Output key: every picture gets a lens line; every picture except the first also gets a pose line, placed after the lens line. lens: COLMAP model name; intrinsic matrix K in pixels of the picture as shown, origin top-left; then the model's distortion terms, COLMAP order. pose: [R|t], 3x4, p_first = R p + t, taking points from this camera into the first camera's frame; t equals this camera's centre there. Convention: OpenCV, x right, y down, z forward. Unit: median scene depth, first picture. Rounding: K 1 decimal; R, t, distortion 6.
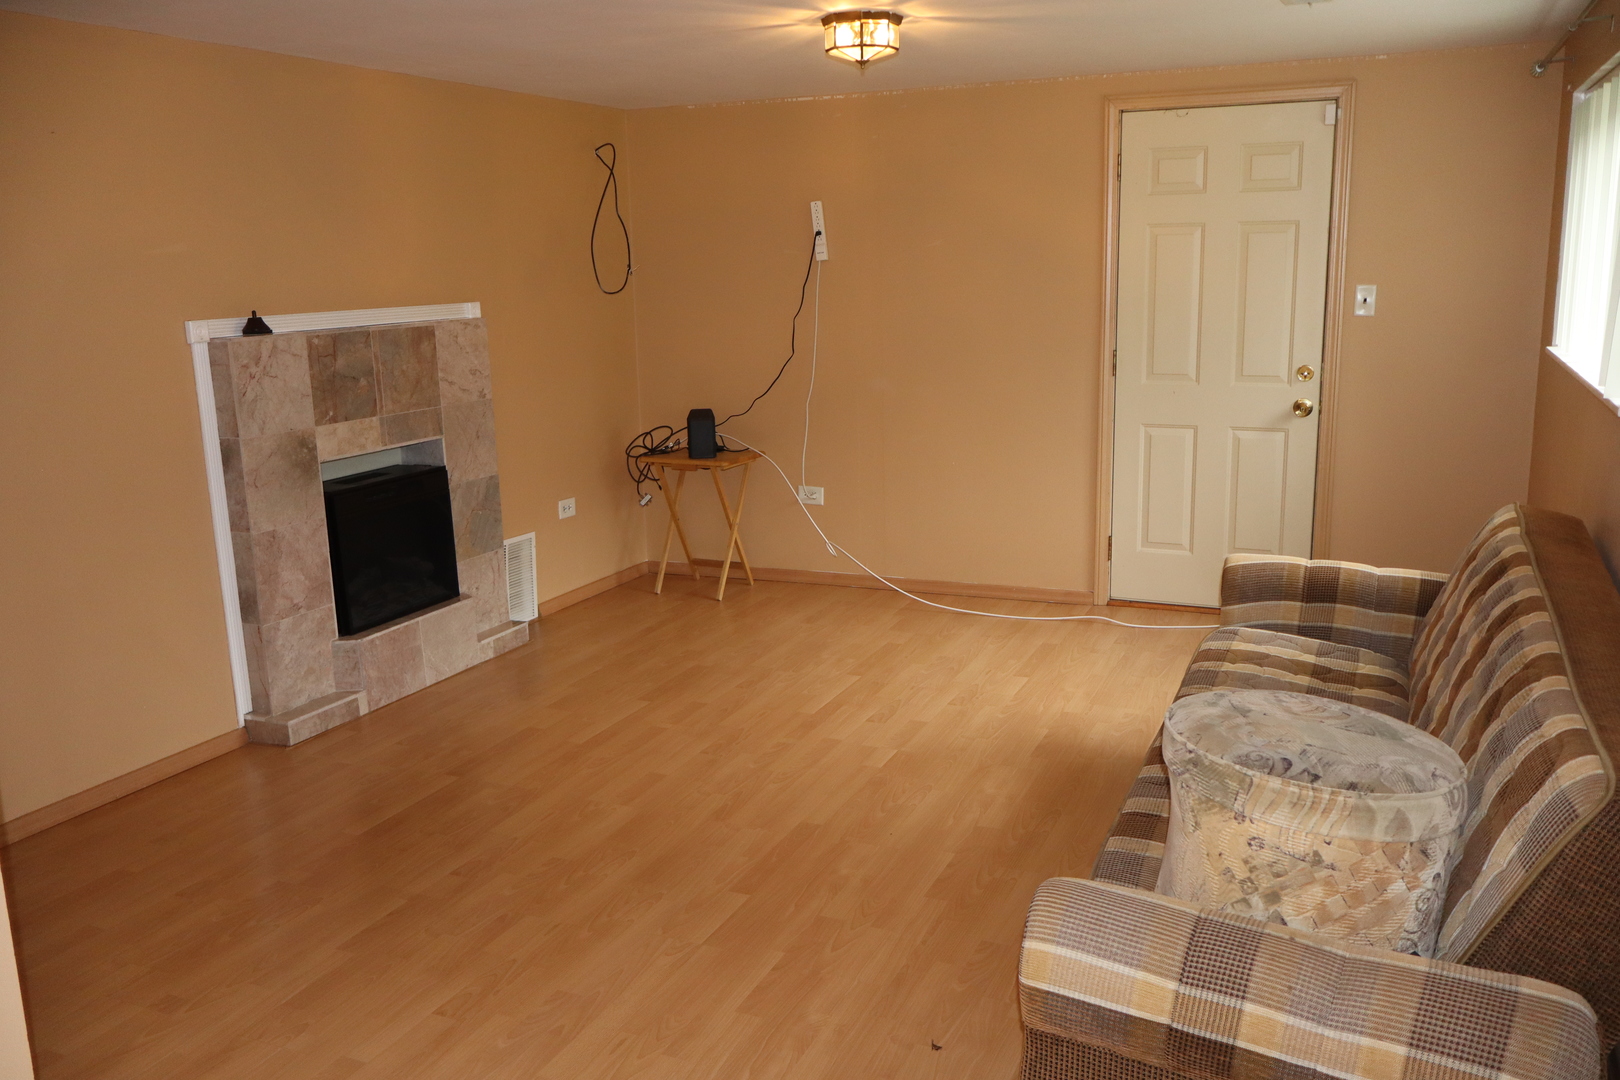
lens RADIAL K [[1347.1, 0, 810.0], [0, 1347.1, 540.0], [0, 0, 1]] dist [-0.003057, 0.000389]
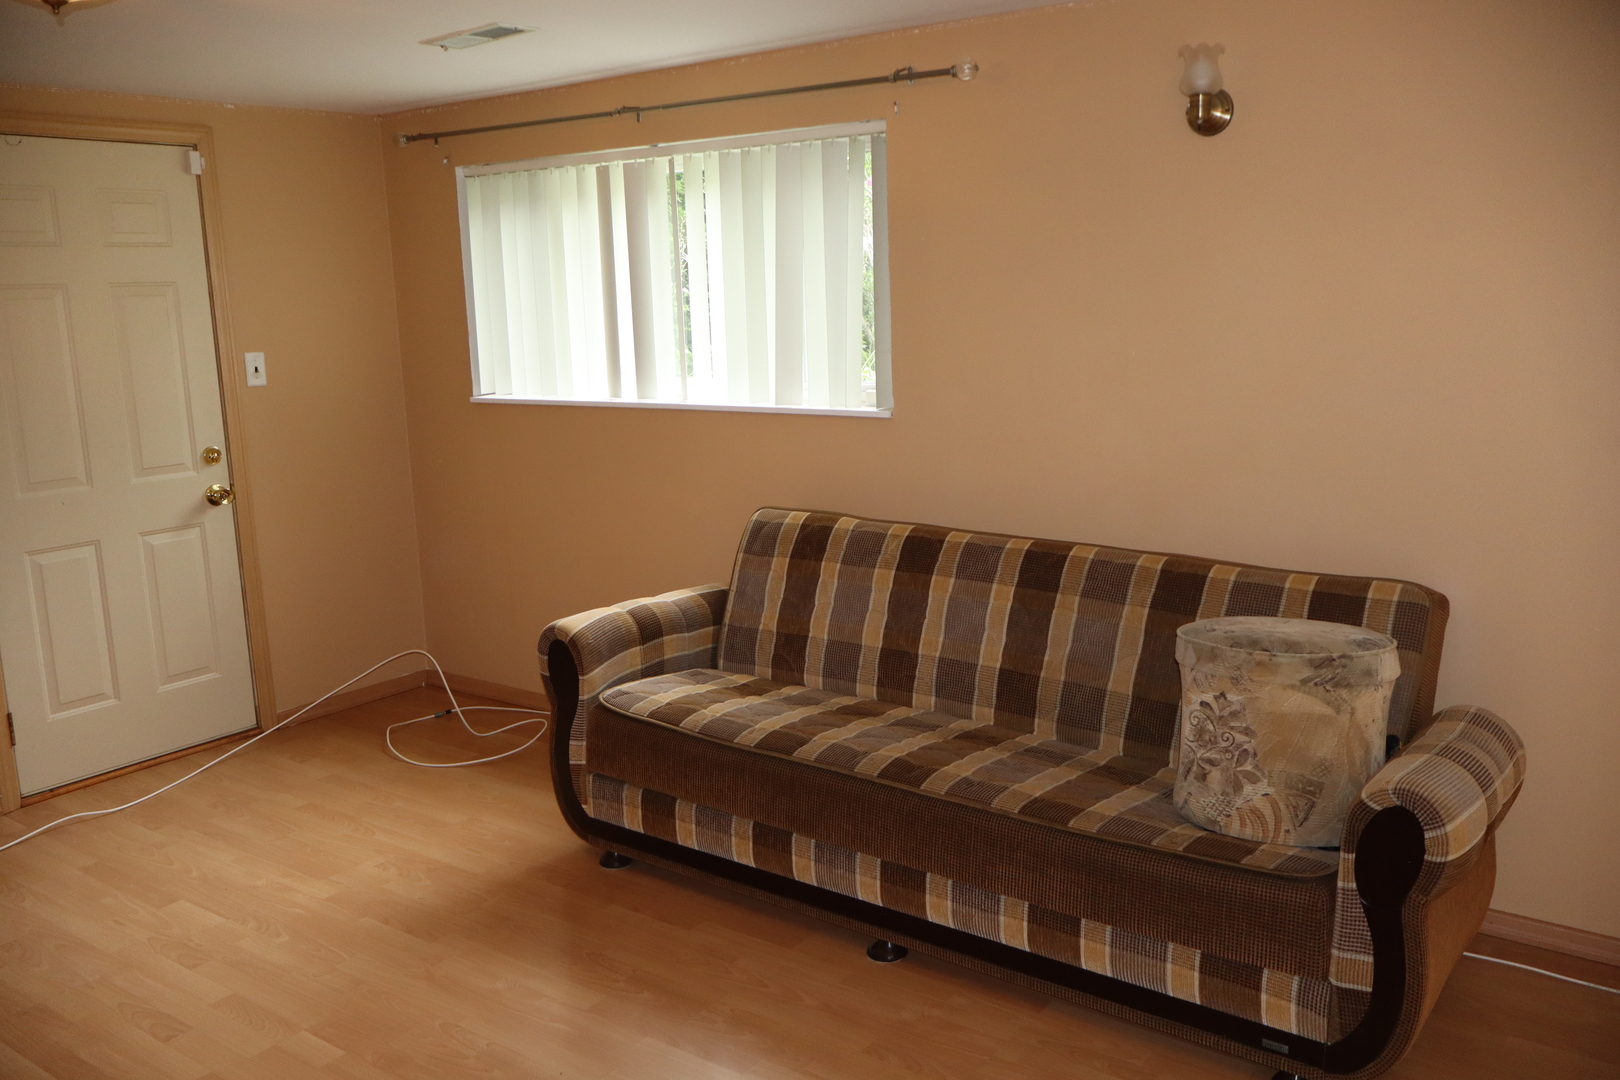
lens RADIAL K [[1347.1, 0, 810.0], [0, 1347.1, 540.0], [0, 0, 1]] dist [-0.003057, 0.000389]
pose [[0.210754, -0.166415, 0.963270, -0.416715], [0.233255, 0.965500, 0.115766, -0.086344], [-0.949302, 0.200289, 0.242300, 0.455918]]
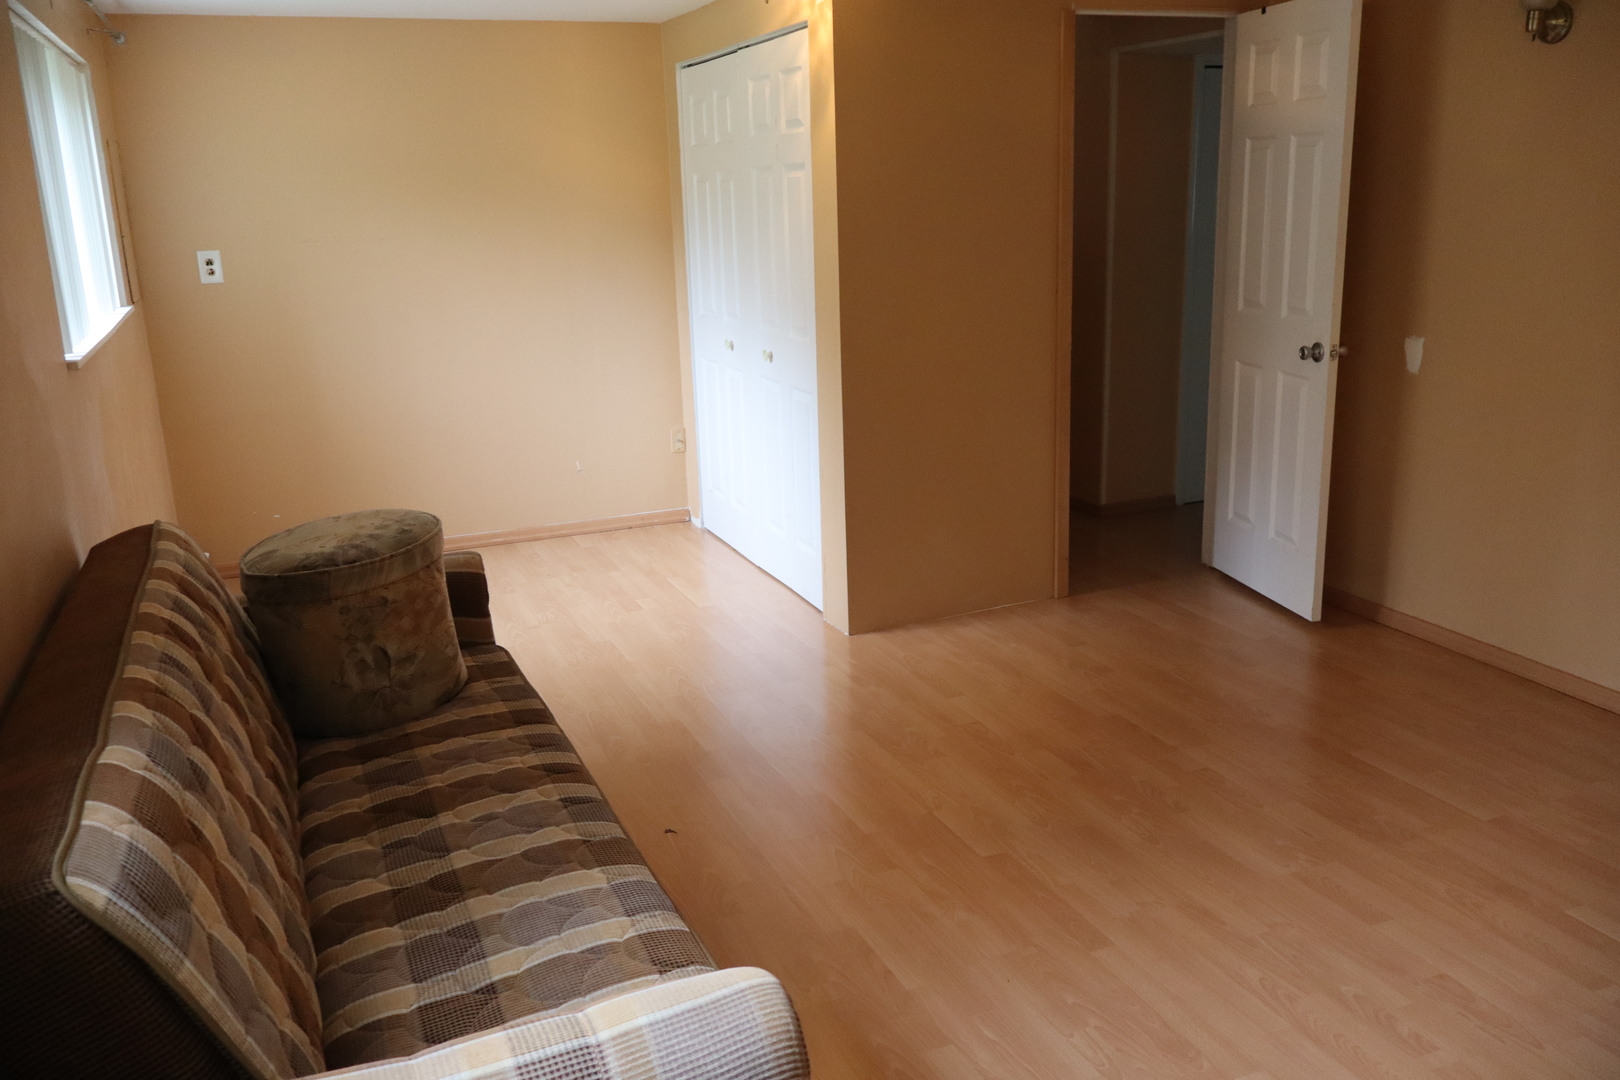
lens RADIAL K [[1347.1, 0, 810.0], [0, 1347.1, 540.0], [0, 0, 1]] dist [-0.003057, 0.000389]
pose [[-0.689197, 0.231989, -0.686432, 0.422432], [-0.104648, 0.905557, 0.411115, -0.209164], [0.716977, 0.355173, -0.599830, 0.924555]]
